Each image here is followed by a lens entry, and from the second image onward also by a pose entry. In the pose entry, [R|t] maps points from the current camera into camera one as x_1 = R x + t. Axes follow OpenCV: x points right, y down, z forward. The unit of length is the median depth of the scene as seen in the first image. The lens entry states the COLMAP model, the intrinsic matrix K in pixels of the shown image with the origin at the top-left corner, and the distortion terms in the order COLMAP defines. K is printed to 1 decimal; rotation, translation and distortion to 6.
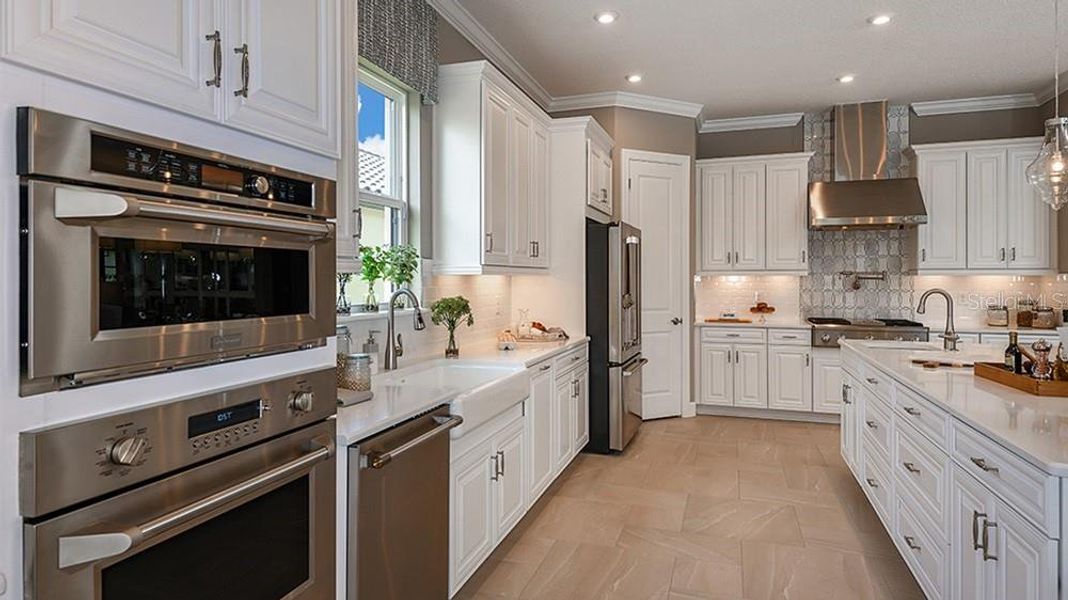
lens RADIAL K [[600.2, 0, 533.6], [0, 600.2, 279.0], [0, 0, 1]] dist [0.014635, -0.000782]
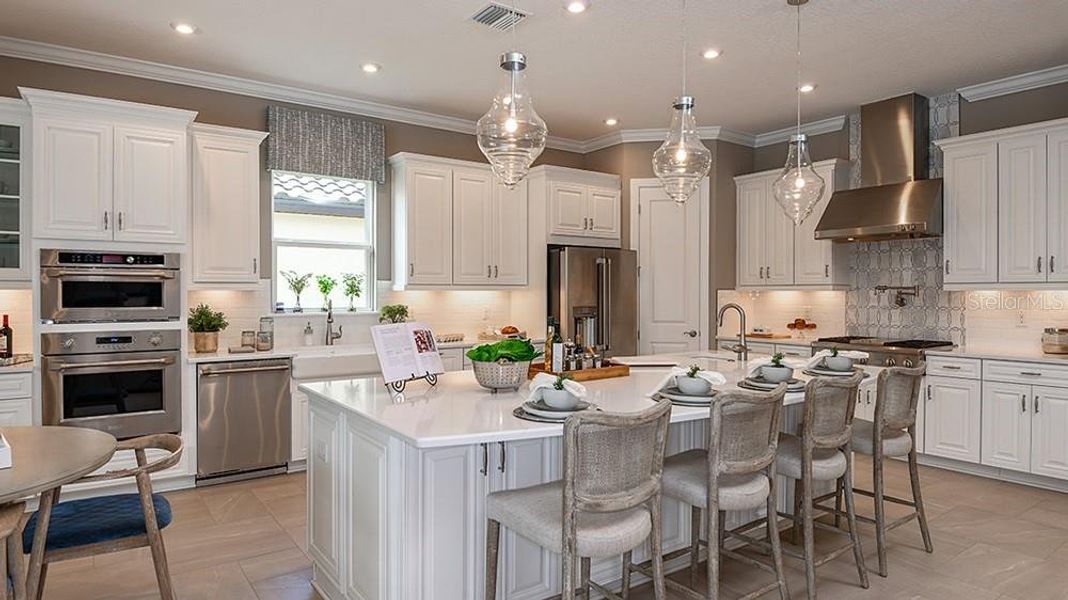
lens RADIAL K [[616.2, 0, 534.0], [0, 616.2, 300.0], [0, 0, 1]] dist [-0.022194, -0.000609]
pose [[0.812181, 0.008514, -0.583343, 0.679139], [-0.002216, 0.999931, 0.011509, -0.001278], [0.583401, -0.008055, 0.812145, -0.052210]]
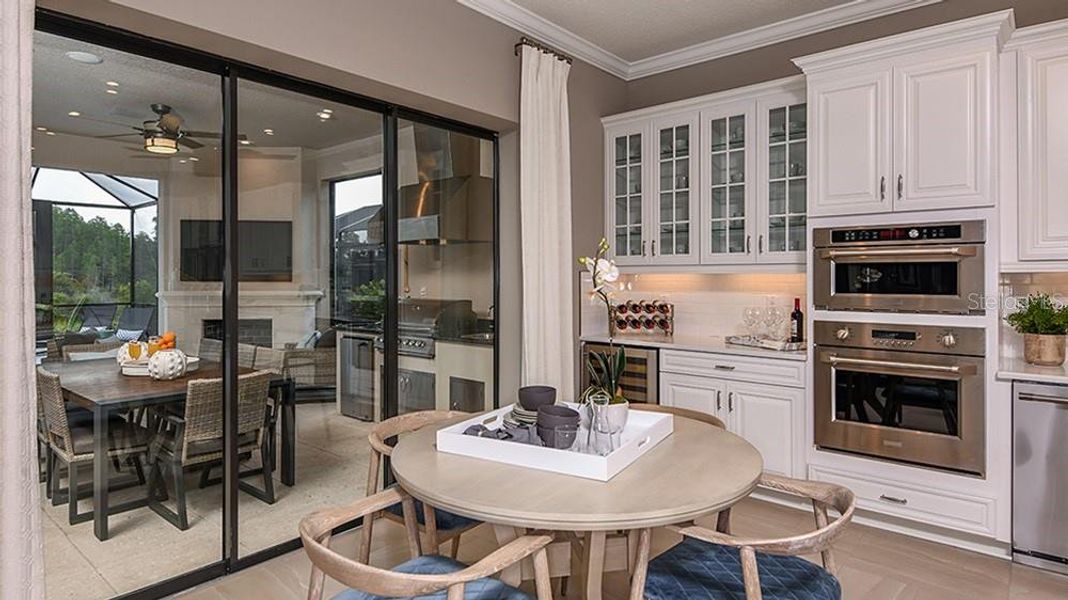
lens RADIAL K [[600.2, 0, 533.6], [0, 600.2, 279.0], [0, 0, 1]] dist [0.014635, -0.000782]
pose [[-0.365286, 0.010417, -0.930837, 0.522552], [0.003423, 0.999946, 0.009847, -0.004535], [0.930889, 0.000410, -0.365302, 0.128066]]
